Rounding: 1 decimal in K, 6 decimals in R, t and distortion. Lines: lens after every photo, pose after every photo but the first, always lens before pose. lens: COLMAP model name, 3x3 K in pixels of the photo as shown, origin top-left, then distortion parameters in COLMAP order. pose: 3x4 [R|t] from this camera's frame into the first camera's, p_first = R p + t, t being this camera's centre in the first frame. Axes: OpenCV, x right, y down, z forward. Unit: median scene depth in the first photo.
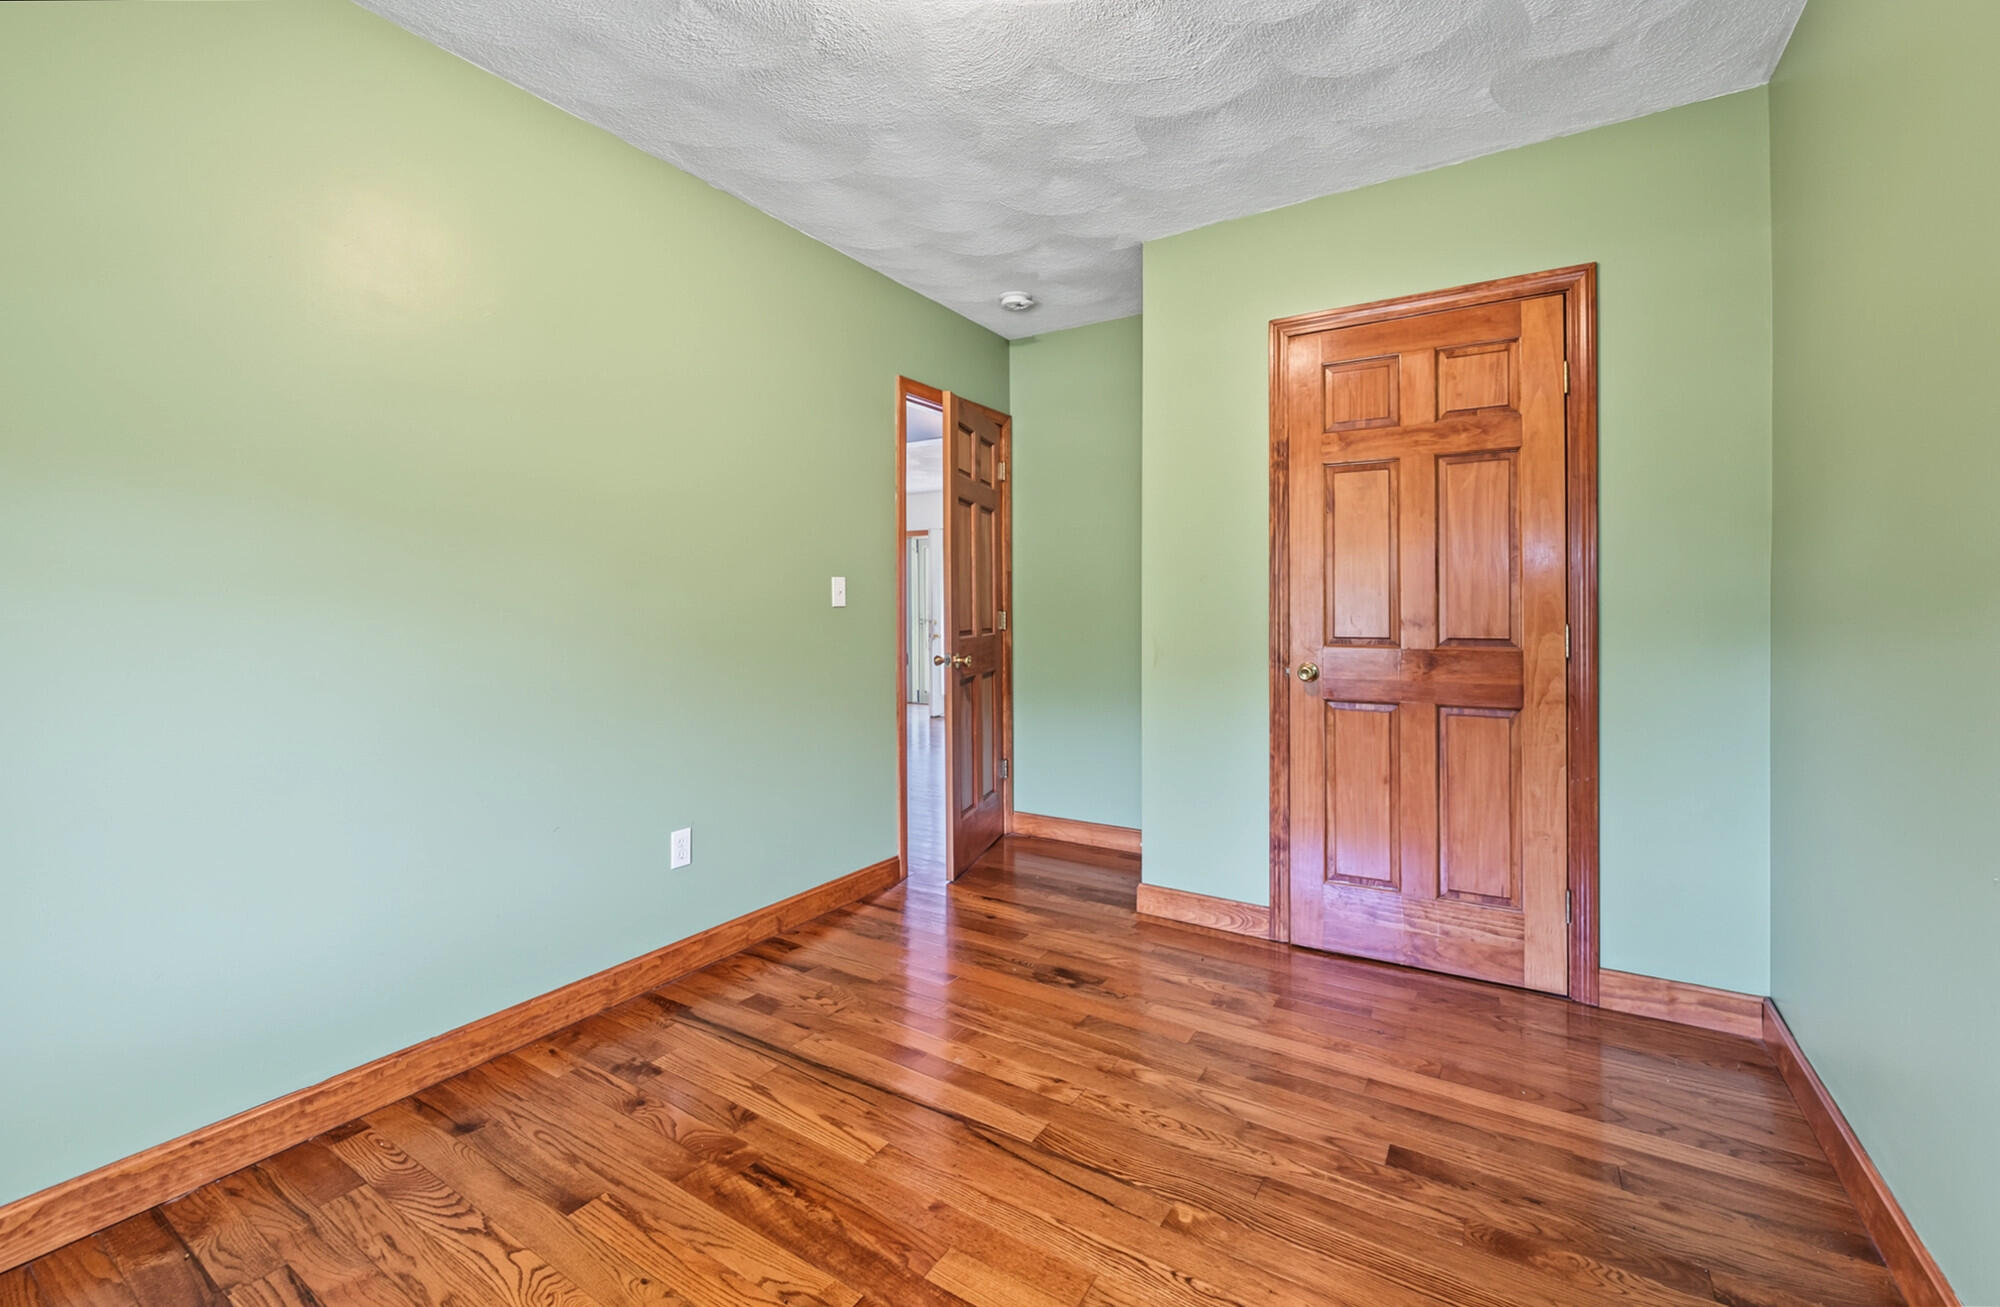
lens RADIAL K [[839.5, 0, 1007.1], [0, 839.5, 610.3], [0, 0, 1]] dist [-0.002318, -0.000077]
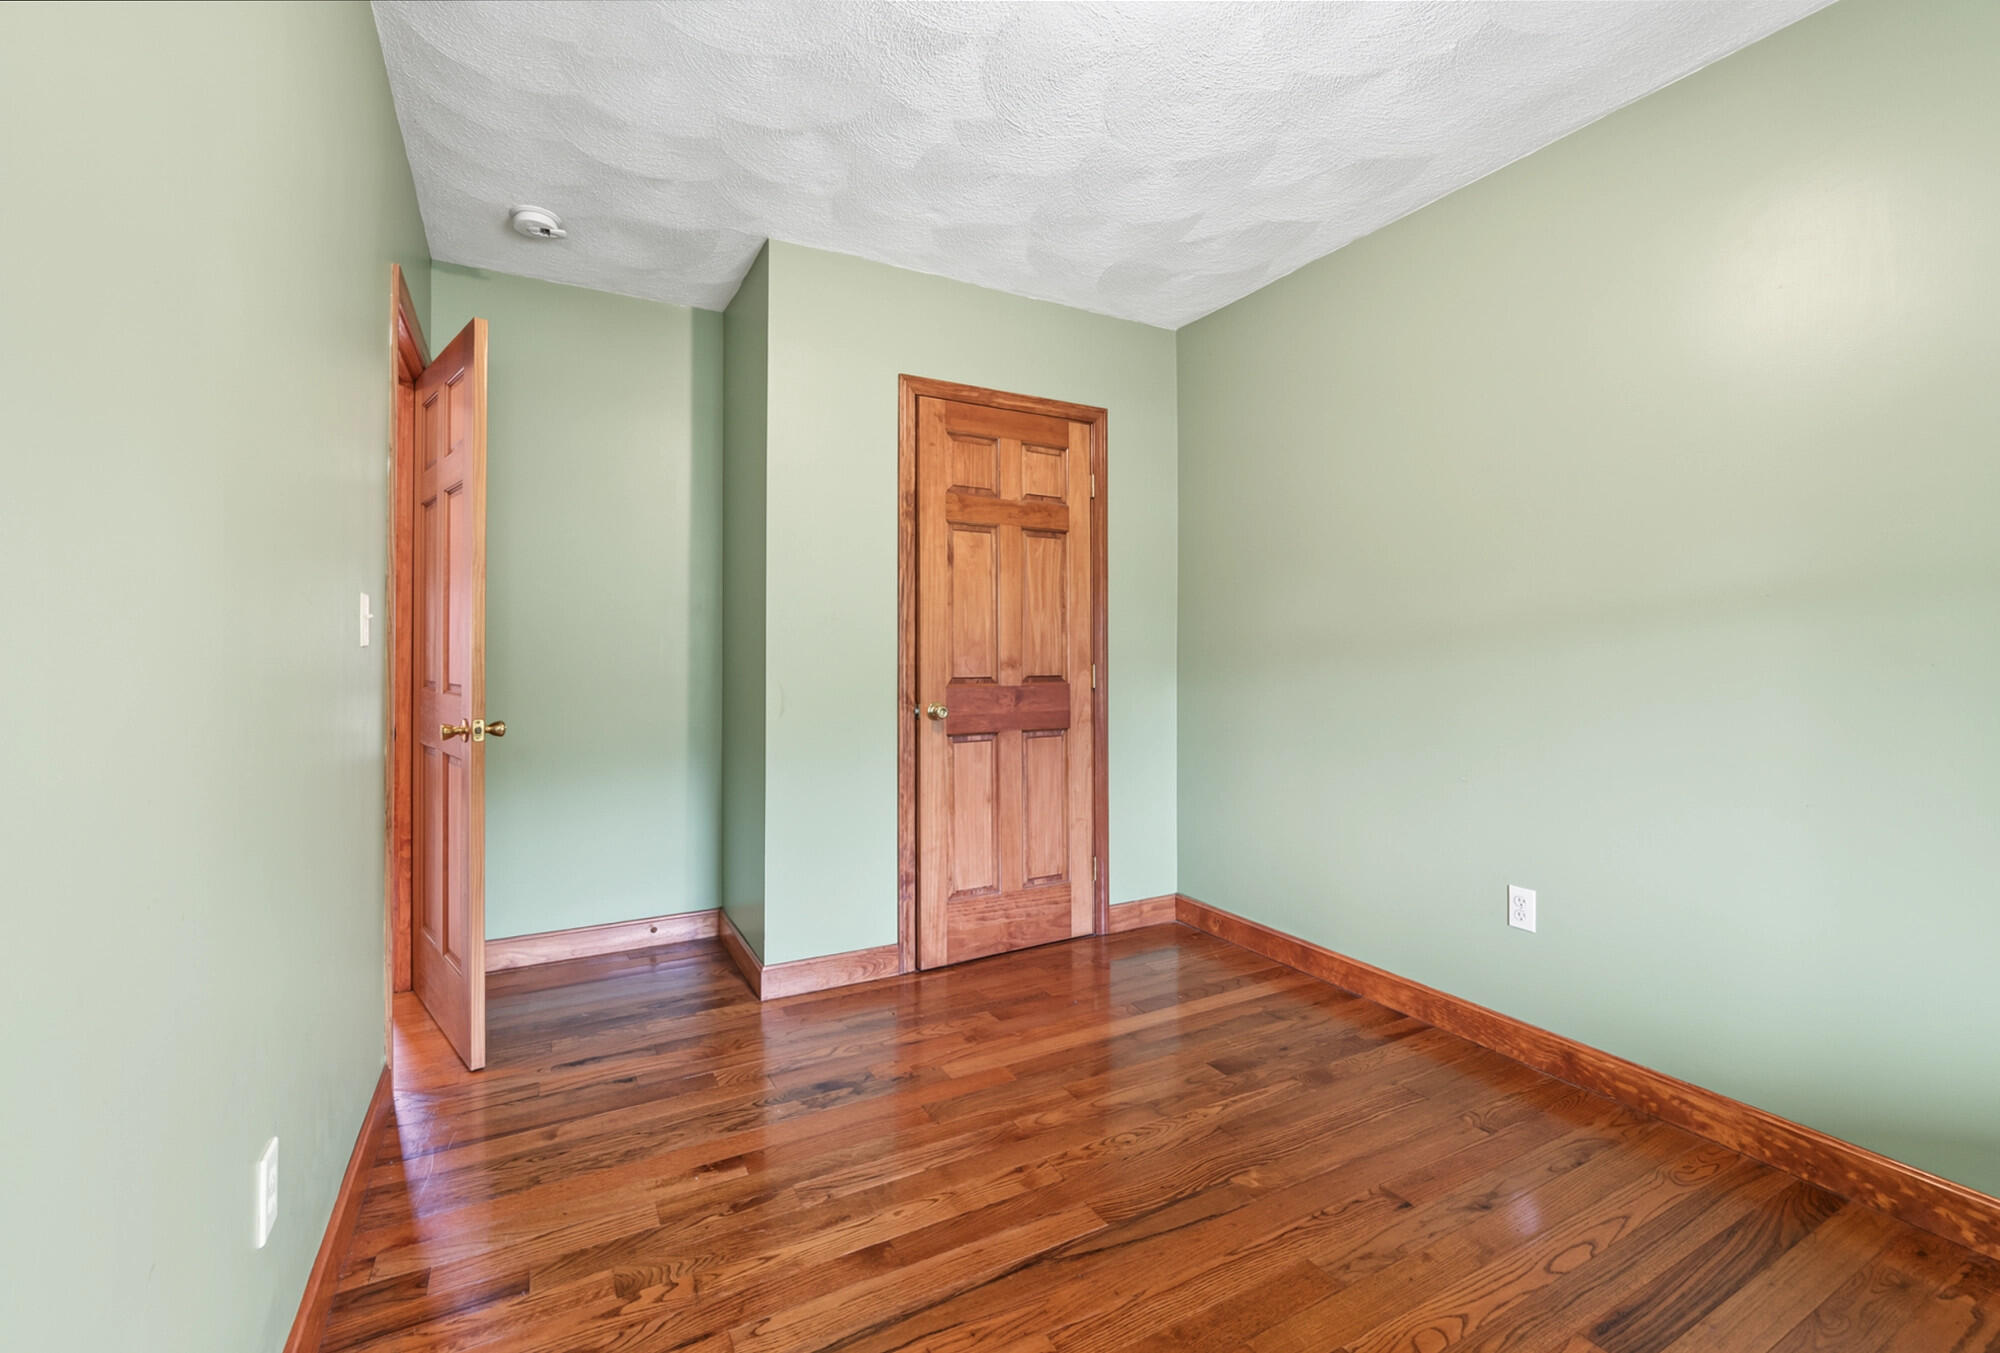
lens RADIAL K [[828.4, 0, 979.1], [0, 828.4, 644.4], [0, 0, 1]] dist [-0.001321, -0.000043]
pose [[0.500865, 0.010075, 0.865467, -0.593292], [-0.000054, 0.999933, -0.011609, 0.000510], [-0.865525, 0.005767, 0.500832, 0.465089]]
